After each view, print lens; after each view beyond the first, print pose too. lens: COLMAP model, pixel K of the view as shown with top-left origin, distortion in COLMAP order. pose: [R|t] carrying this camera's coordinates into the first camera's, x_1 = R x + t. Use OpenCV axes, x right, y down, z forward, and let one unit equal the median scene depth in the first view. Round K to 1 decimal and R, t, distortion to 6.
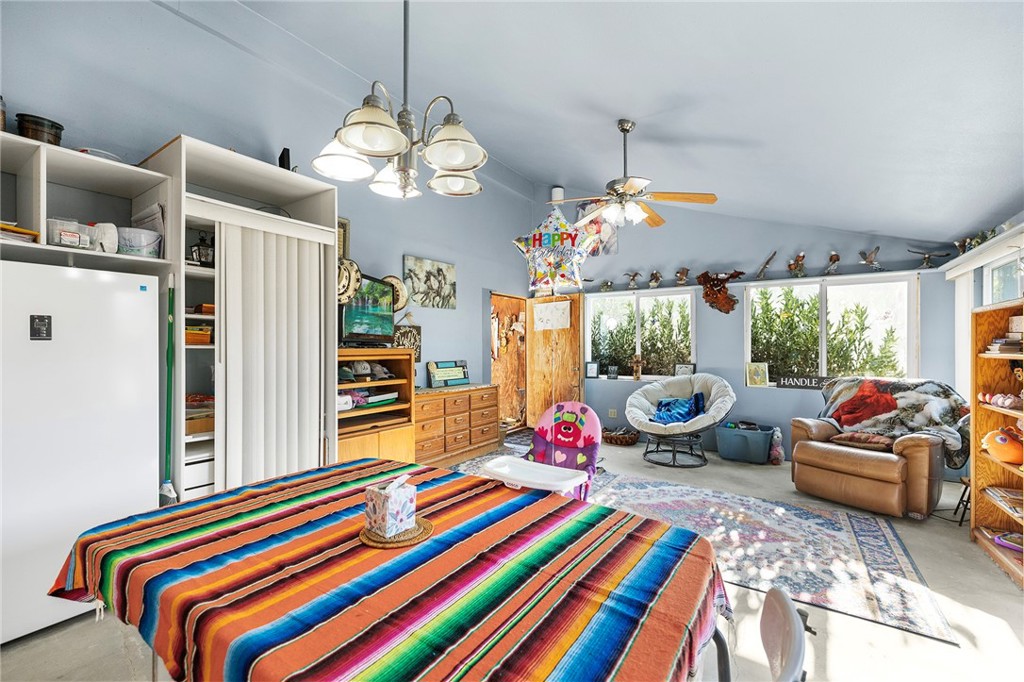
lens RADIAL K [[432.8, 0, 516.1], [0, 432.8, 344.4], [0, 0, 1]] dist [0.003731, 0.000329]
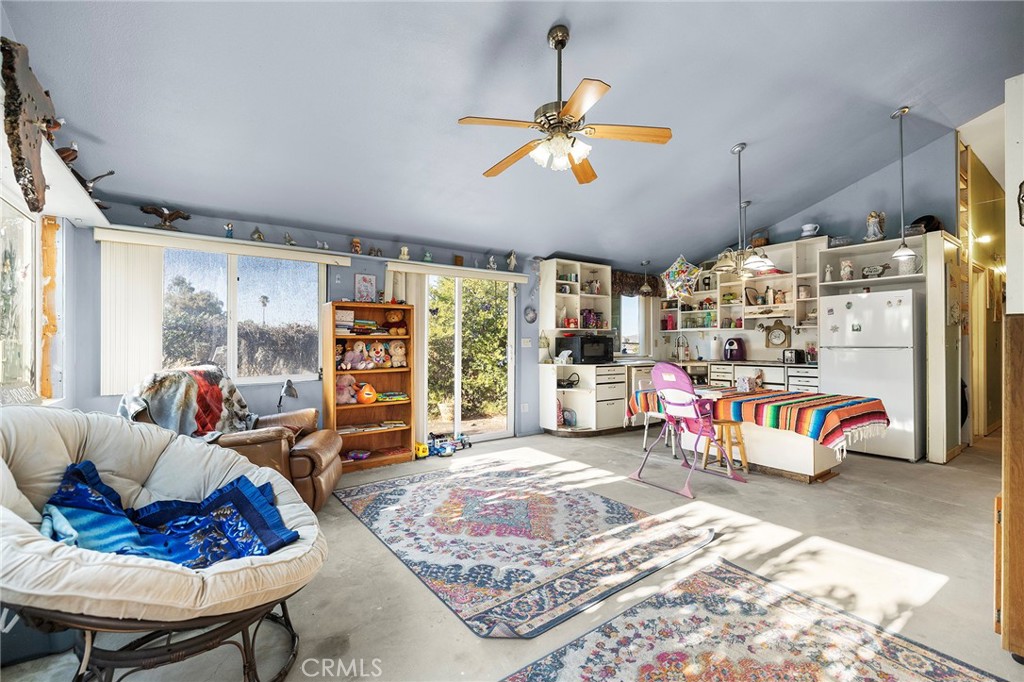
lens RADIAL K [[432.8, 0, 510.0], [0, 432.8, 343.1], [0, 0, 1]] dist [0.003731, 0.000329]
pose [[-0.935186, 0.000152, 0.354157, 0.044134], [0.000217, 1.000000, 0.000145, 0.027163], [-0.354157, 0.000212, -0.935186, 1.247479]]
